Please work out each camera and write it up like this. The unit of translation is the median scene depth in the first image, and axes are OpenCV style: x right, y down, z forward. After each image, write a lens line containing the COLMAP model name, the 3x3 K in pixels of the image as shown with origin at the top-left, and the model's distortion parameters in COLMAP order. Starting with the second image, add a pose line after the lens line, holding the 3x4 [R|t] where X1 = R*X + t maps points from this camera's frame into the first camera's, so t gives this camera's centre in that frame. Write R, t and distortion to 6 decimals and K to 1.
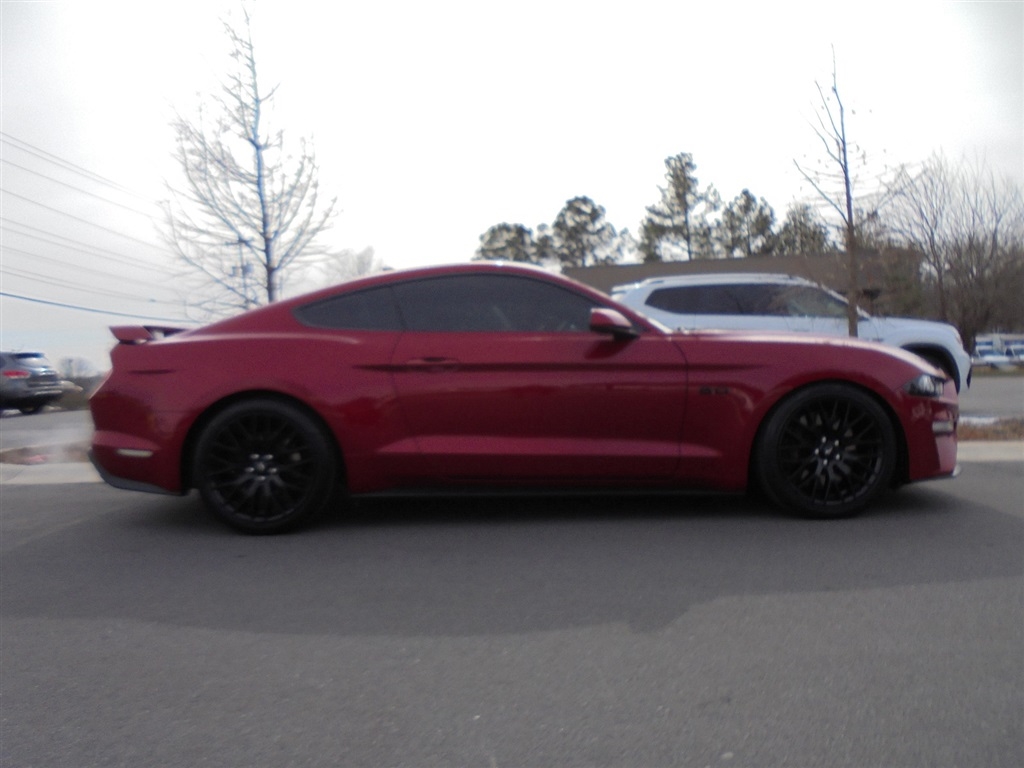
lens RADIAL K [[790.2, 0, 526.7], [0, 790.2, 389.0], [0, 0, 1]] dist [-0.089234, 0.068433]
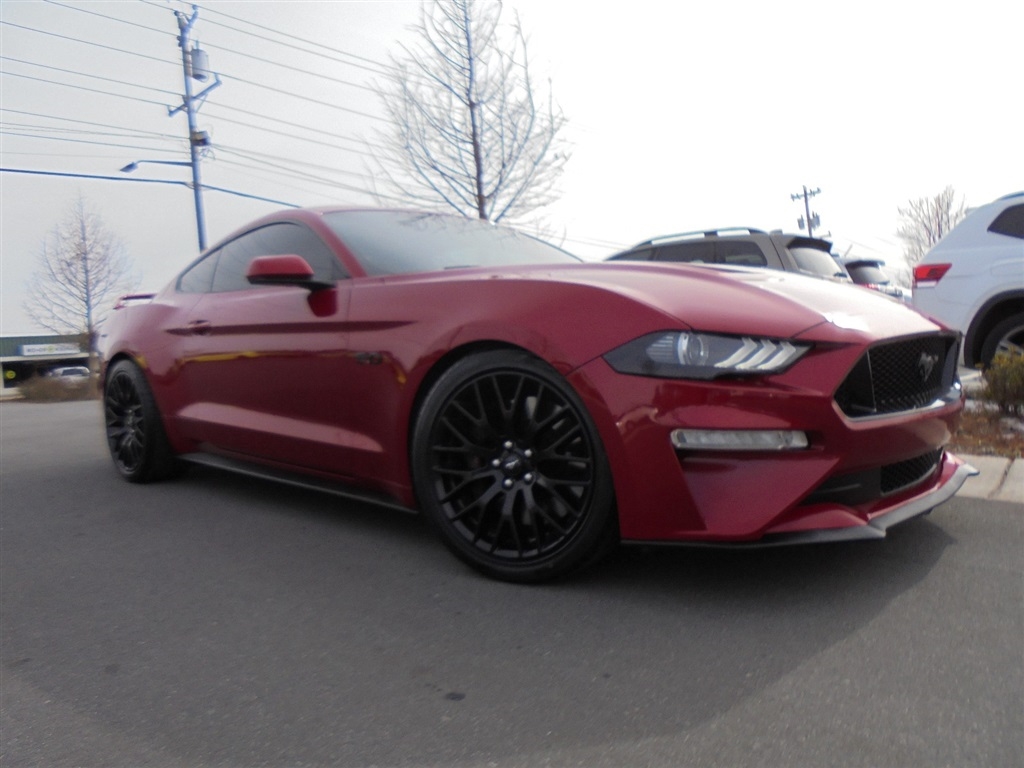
lens RADIAL K [[790.2, 0, 514.5], [0, 790.2, 389.6], [0, 0, 1]] dist [-0.089234, 0.068433]
pose [[0.733110, 0.055241, -0.677862, 0.319908], [-0.016462, 0.997845, 0.063514, -0.006195], [0.679910, -0.035403, 0.732440, 0.227058]]
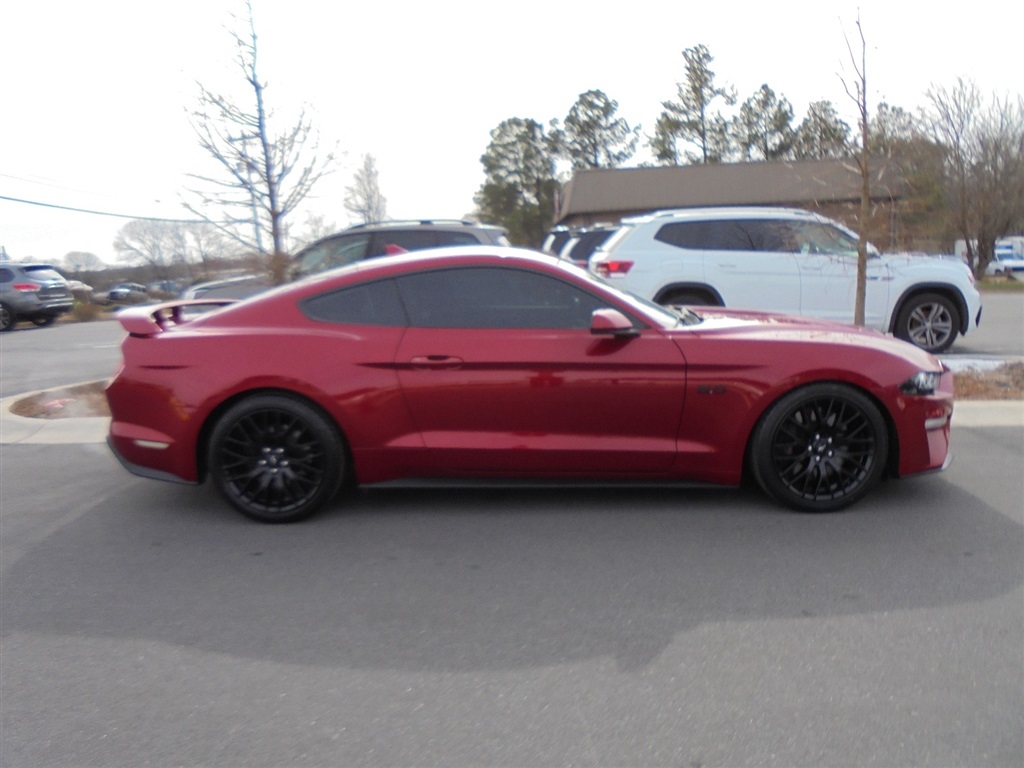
lens RADIAL K [[790.2, 0, 523.0], [0, 790.2, 389.9], [0, 0, 1]] dist [-0.089234, 0.068433]
pose [[0.999842, 0.007969, -0.015869, 0.003812], [-0.005784, 0.991060, 0.133295, -0.052963], [0.016789, -0.133182, 0.990949, -0.006490]]
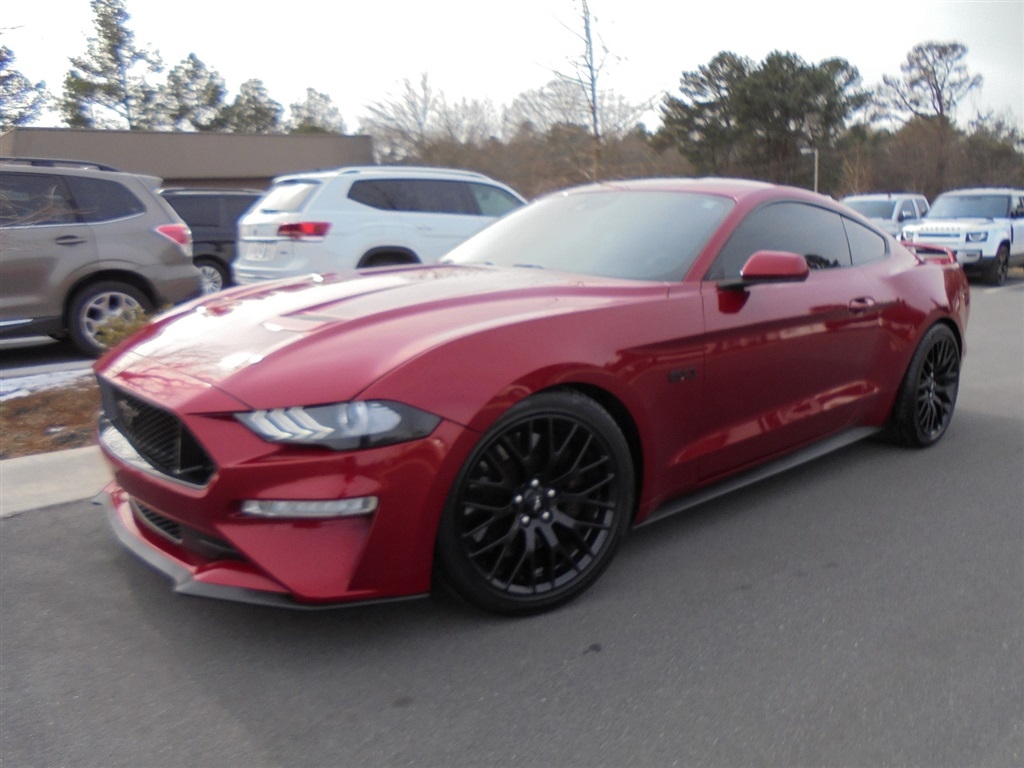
lens RADIAL K [[790.2, 0, 529.1], [0, 790.2, 390.6], [0, 0, 1]] dist [-0.089234, 0.068433]
pose [[0.761783, -0.109383, 0.638531, -0.279984], [0.010194, 0.987545, 0.157009, -0.033017], [-0.647752, -0.113098, 0.753410, 0.202057]]
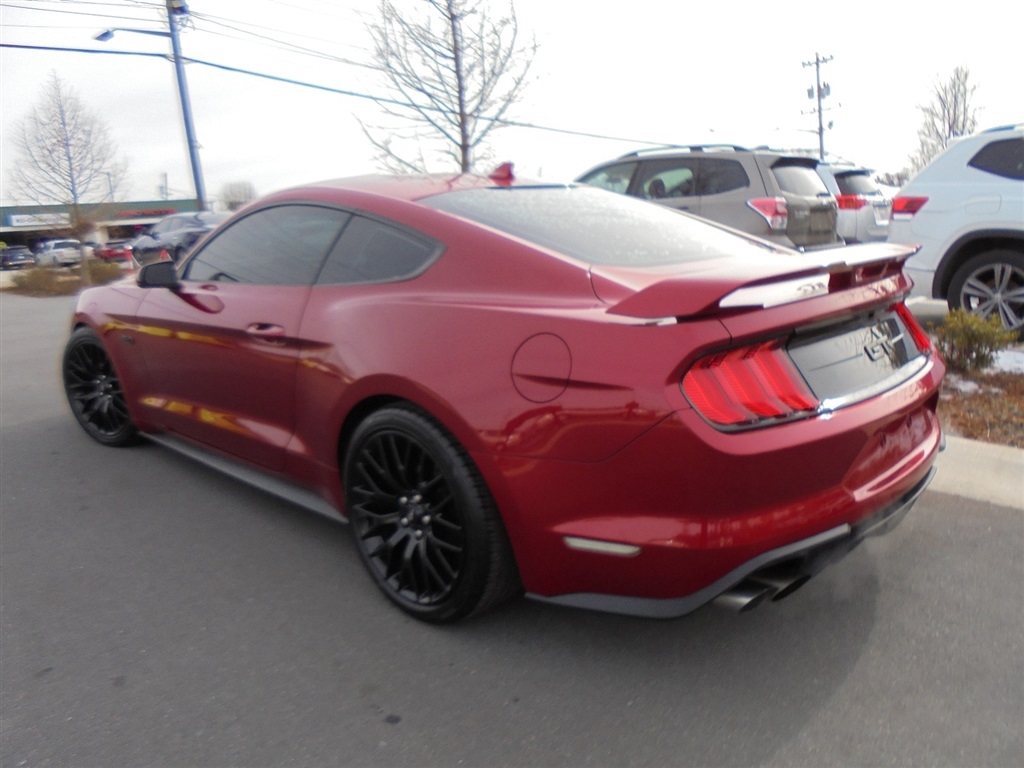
lens RADIAL K [[790.2, 0, 514.2], [0, 790.2, 395.2], [0, 0, 1]] dist [-0.089234, 0.068433]
pose [[0.732897, 0.177336, -0.656820, 0.347205], [-0.023541, 0.971463, 0.236019, -0.064789], [0.679932, -0.157516, 0.716158, 0.224045]]
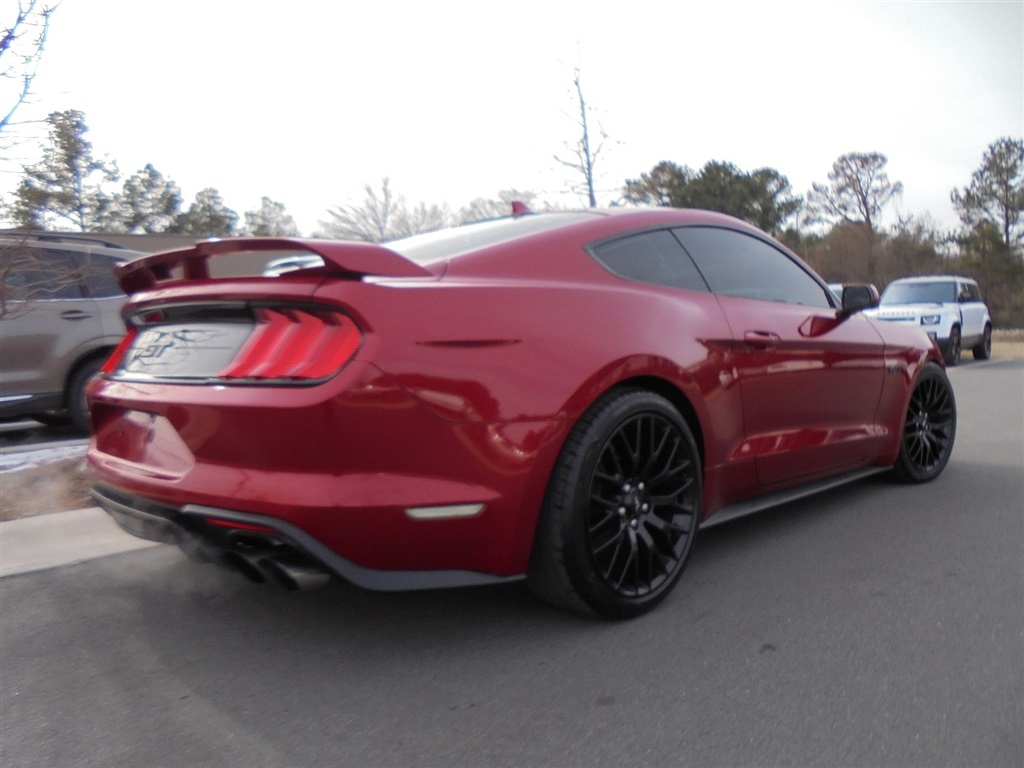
lens RADIAL K [[790.2, 0, 529.0], [0, 790.2, 385.8], [0, 0, 1]] dist [-0.089234, 0.068433]
pose [[0.717238, -0.035224, 0.695938, -0.326847], [0.027353, 0.999375, 0.022393, -0.003283], [-0.696291, 0.002975, 0.717753, 0.242775]]
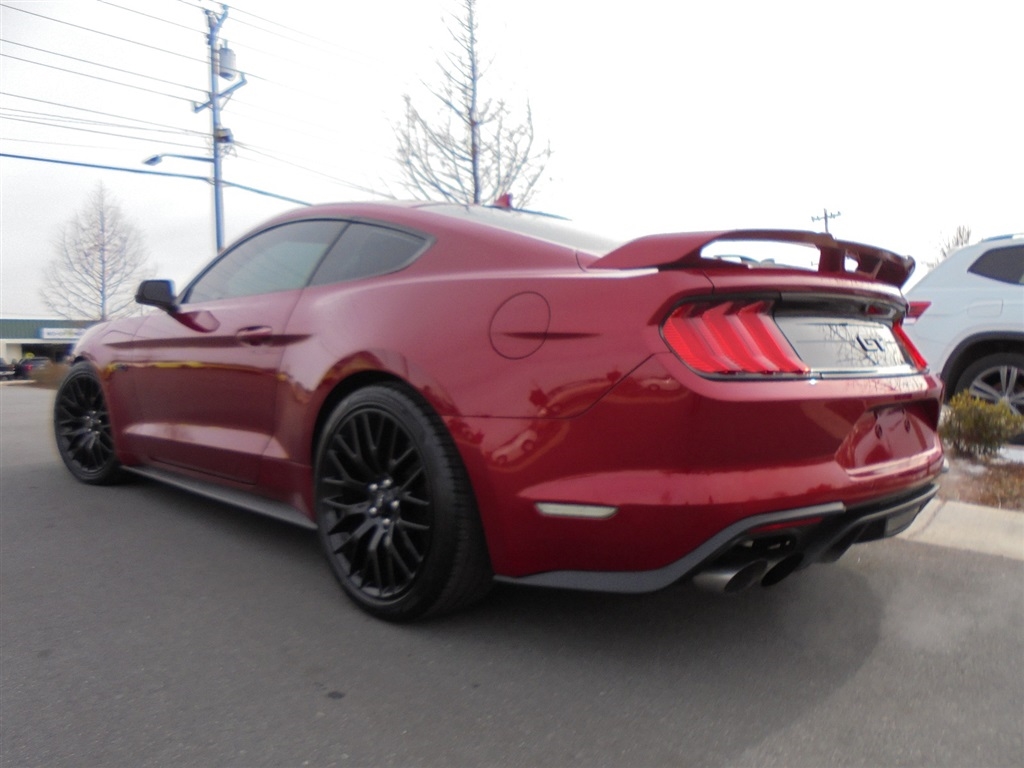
lens RADIAL K [[790.2, 0, 517.6], [0, 790.2, 389.9], [0, 0, 1]] dist [-0.089234, 0.068433]
pose [[0.719223, 0.086627, -0.689358, 0.355185], [-0.065835, 0.996229, 0.056503, -0.016625], [0.691654, 0.004746, 0.722214, 0.232934]]
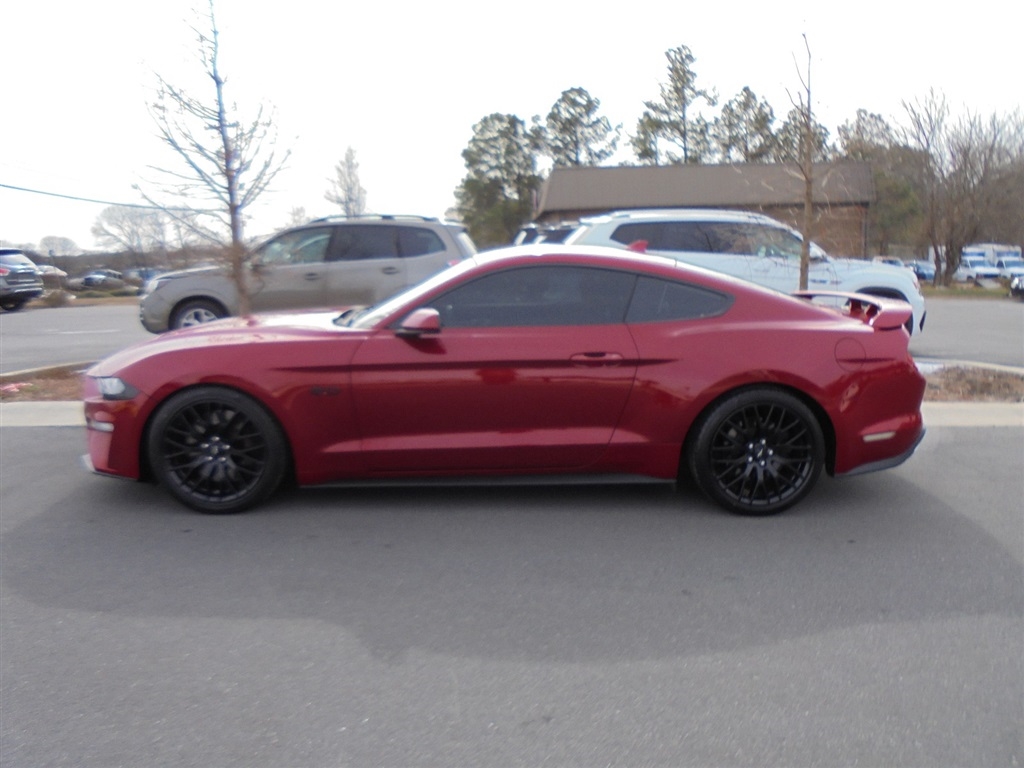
lens RADIAL K [[790.2, 0, 525.1], [0, 790.2, 390.0], [0, 0, 1]] dist [-0.089234, 0.068433]
pose [[0.999557, 0.027266, 0.011932, 0.036312], [-0.028658, 0.989939, 0.138564, -0.054843], [-0.008034, -0.138844, 0.990282, -0.030087]]
